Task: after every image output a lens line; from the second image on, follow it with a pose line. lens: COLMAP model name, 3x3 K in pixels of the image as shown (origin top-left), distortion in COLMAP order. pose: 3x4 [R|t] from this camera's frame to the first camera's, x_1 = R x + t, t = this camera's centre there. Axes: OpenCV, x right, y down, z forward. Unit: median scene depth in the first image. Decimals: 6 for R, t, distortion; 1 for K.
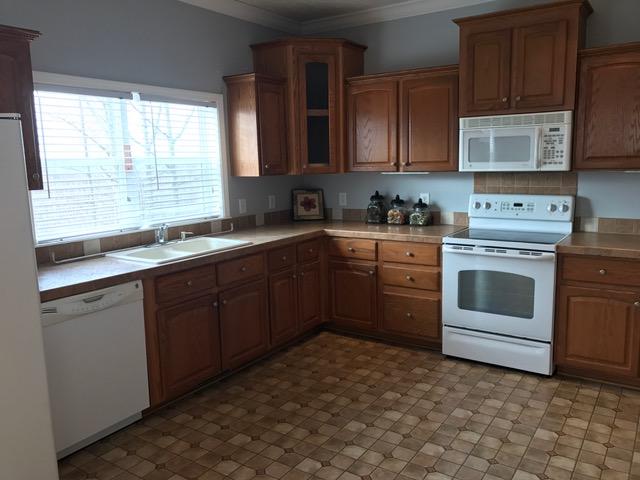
lens RADIAL K [[518.3, 0, 320.0], [0, 518.3, 240.0], [0, 0, 1]] dist [0.050022, -0.096079]
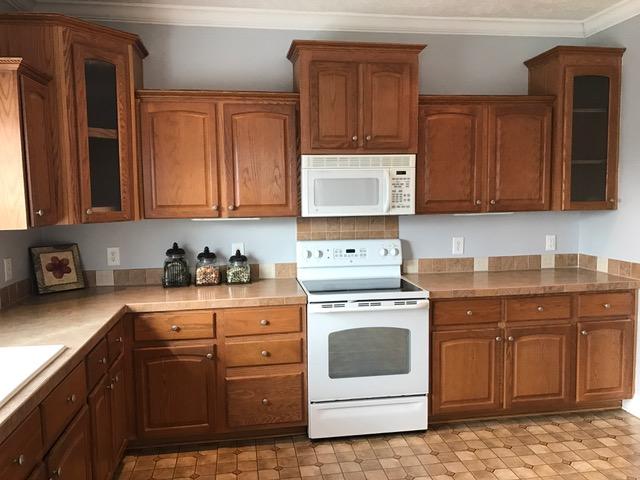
lens RADIAL K [[518.3, 0, 320.0], [0, 518.3, 240.0], [0, 0, 1]] dist [0.050022, -0.096079]
pose [[0.734277, -0.046721, 0.677240, -0.284575], [0.100269, 0.994151, -0.040129, -0.055024], [-0.671404, 0.097372, 0.734667, 0.350491]]
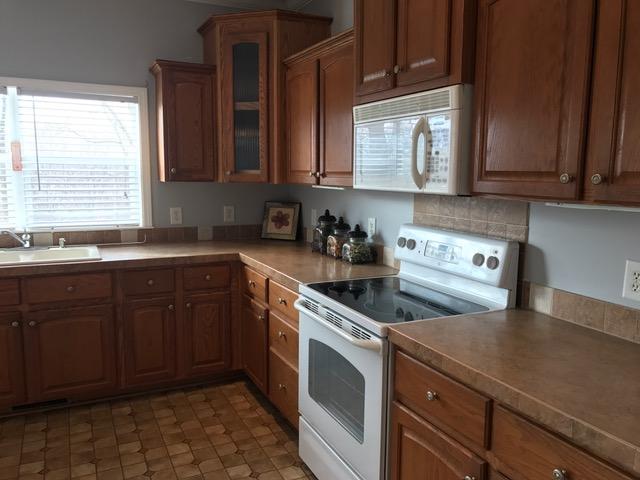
lens RADIAL K [[524.3, 0, 322.7], [0, 524.3, 239.4], [0, 0, 1]] dist [0.010276, 0.004677]
pose [[0.864570, 0.098558, -0.492753, 0.552674], [-0.108247, 0.994084, 0.008906, -0.067138], [0.490716, 0.045639, 0.870124, 0.398017]]
